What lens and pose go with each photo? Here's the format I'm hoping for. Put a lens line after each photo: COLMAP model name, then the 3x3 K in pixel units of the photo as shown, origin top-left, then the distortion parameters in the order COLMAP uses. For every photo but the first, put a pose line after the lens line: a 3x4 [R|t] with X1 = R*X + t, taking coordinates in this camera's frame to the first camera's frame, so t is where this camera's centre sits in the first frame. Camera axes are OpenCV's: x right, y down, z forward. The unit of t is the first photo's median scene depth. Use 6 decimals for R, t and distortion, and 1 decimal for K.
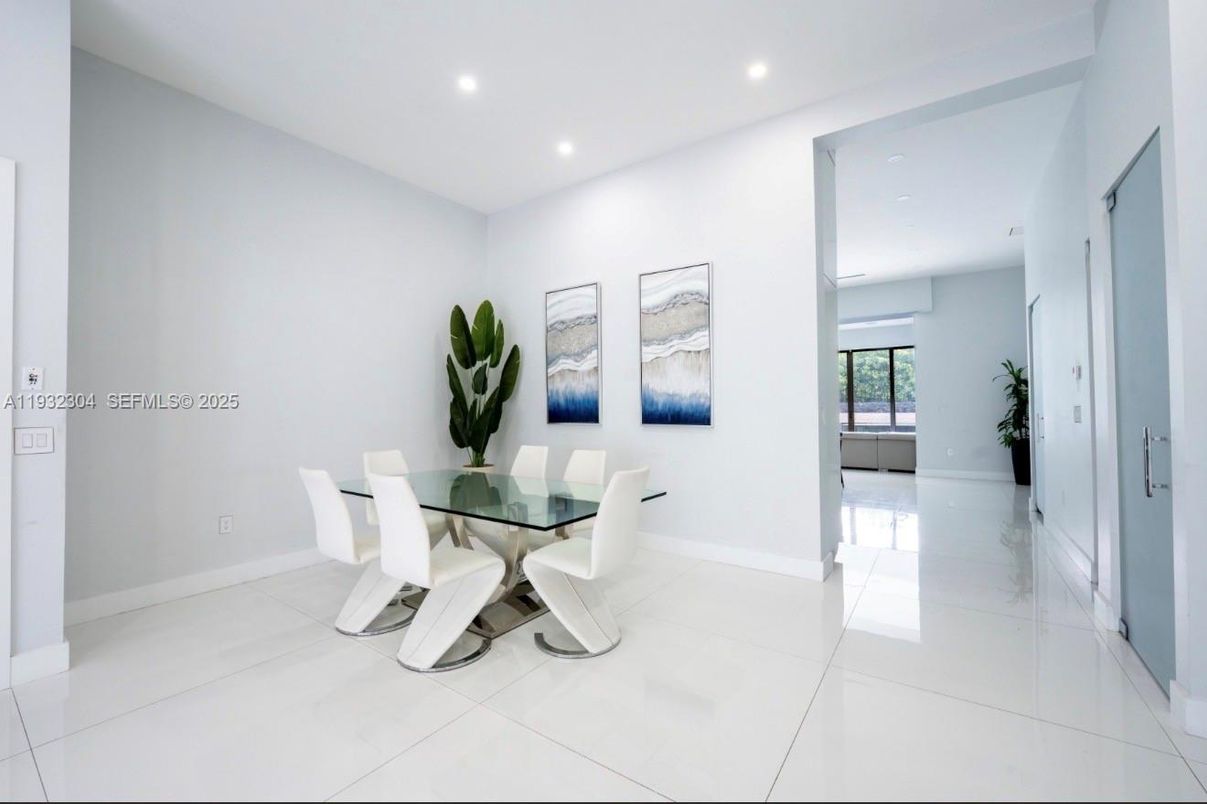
lens RADIAL K [[488.4, 0, 604.6], [0, 488.4, 401.5], [0, 0, 1]] dist [-0.013220, -0.000156]
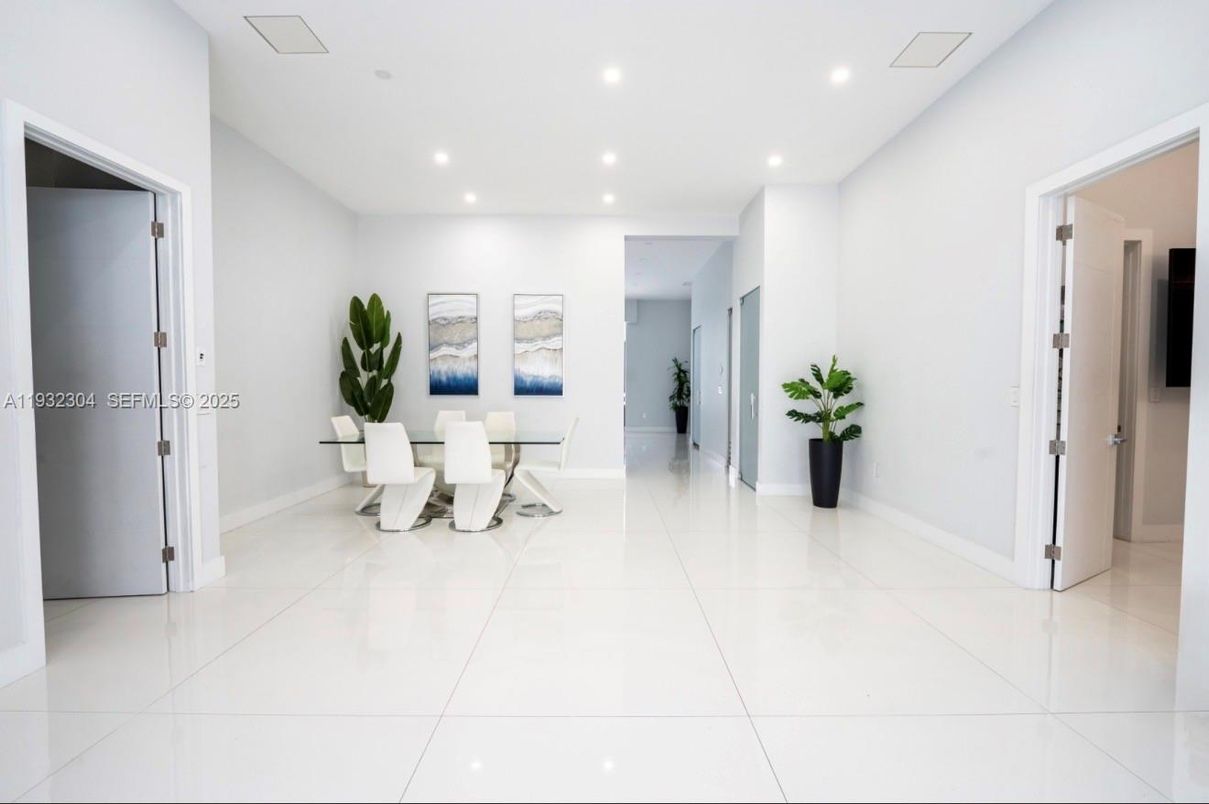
lens RADIAL K [[489.2, 0, 604.2], [0, 489.2, 401.7], [0, 0, 1]] dist [-0.013220, -0.000156]
pose [[0.816938, -0.008796, 0.576659, -0.519695], [-0.017371, 0.999055, 0.039848, 0.001502], [-0.576464, -0.042570, 0.816013, -0.349502]]
